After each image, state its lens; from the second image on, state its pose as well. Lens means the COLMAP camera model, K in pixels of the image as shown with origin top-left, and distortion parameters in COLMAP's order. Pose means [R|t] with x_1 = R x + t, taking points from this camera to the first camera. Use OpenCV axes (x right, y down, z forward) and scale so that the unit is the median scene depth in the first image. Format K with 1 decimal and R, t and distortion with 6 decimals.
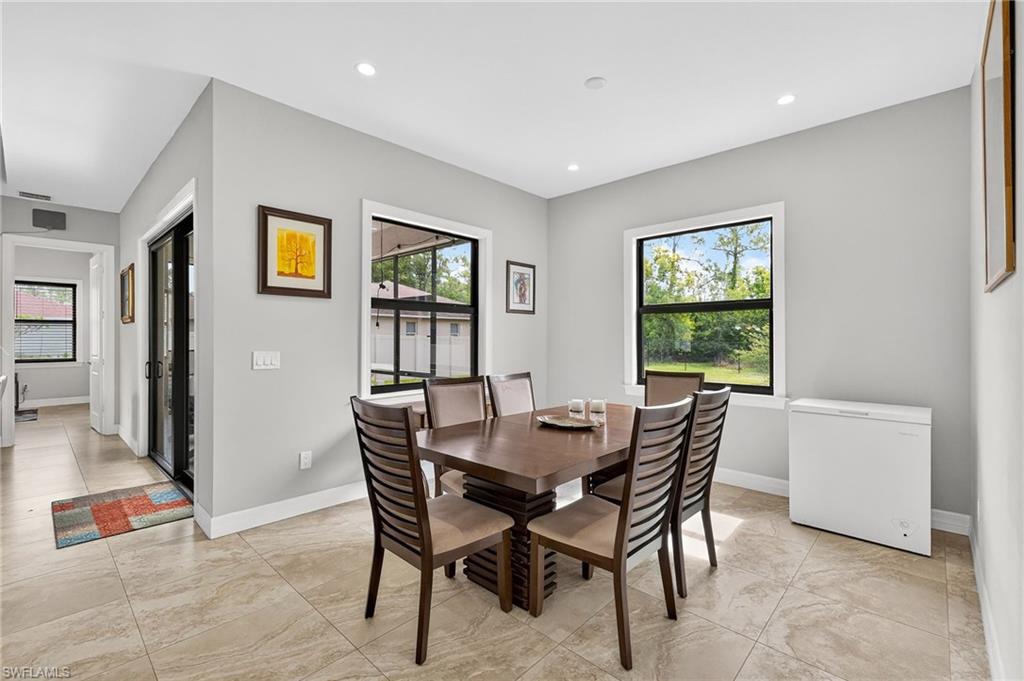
lens RADIAL K [[445.6, 0, 515.1], [0, 445.6, 340.1], [0, 0, 1]] dist [0.010358, -0.001348]
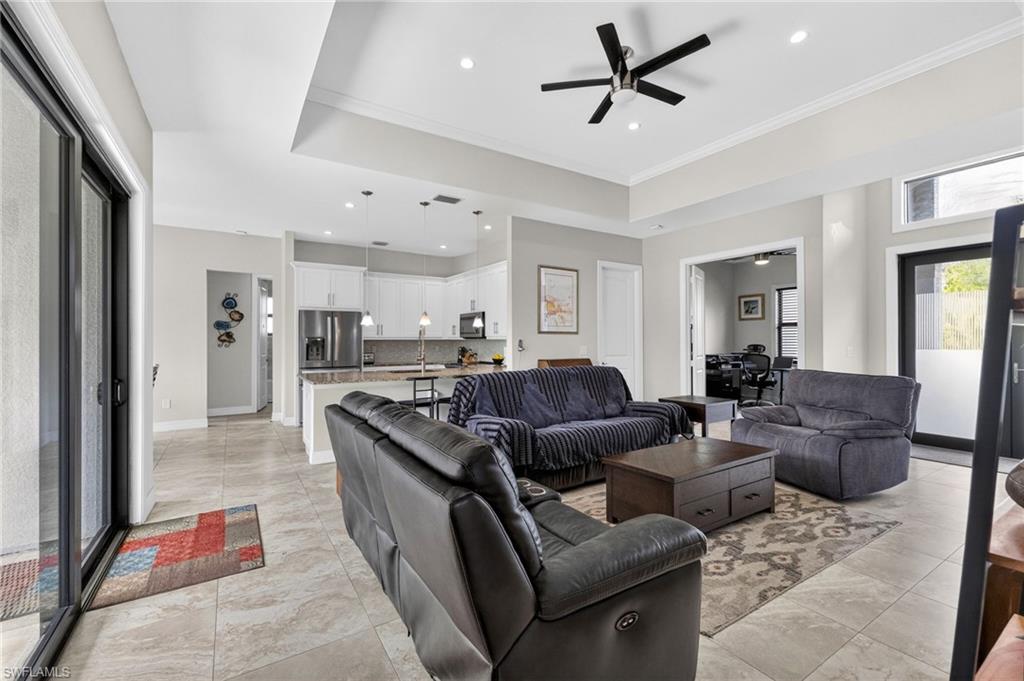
lens RADIAL K [[445.6, 0, 521.5], [0, 445.6, 337.2], [0, 0, 1]] dist [0.010358, -0.001348]
pose [[-0.969954, 0.004186, 0.243251, -1.369589], [0.003583, 0.999989, -0.002921, -0.006790], [-0.243260, -0.001962, -0.969959, 1.362112]]
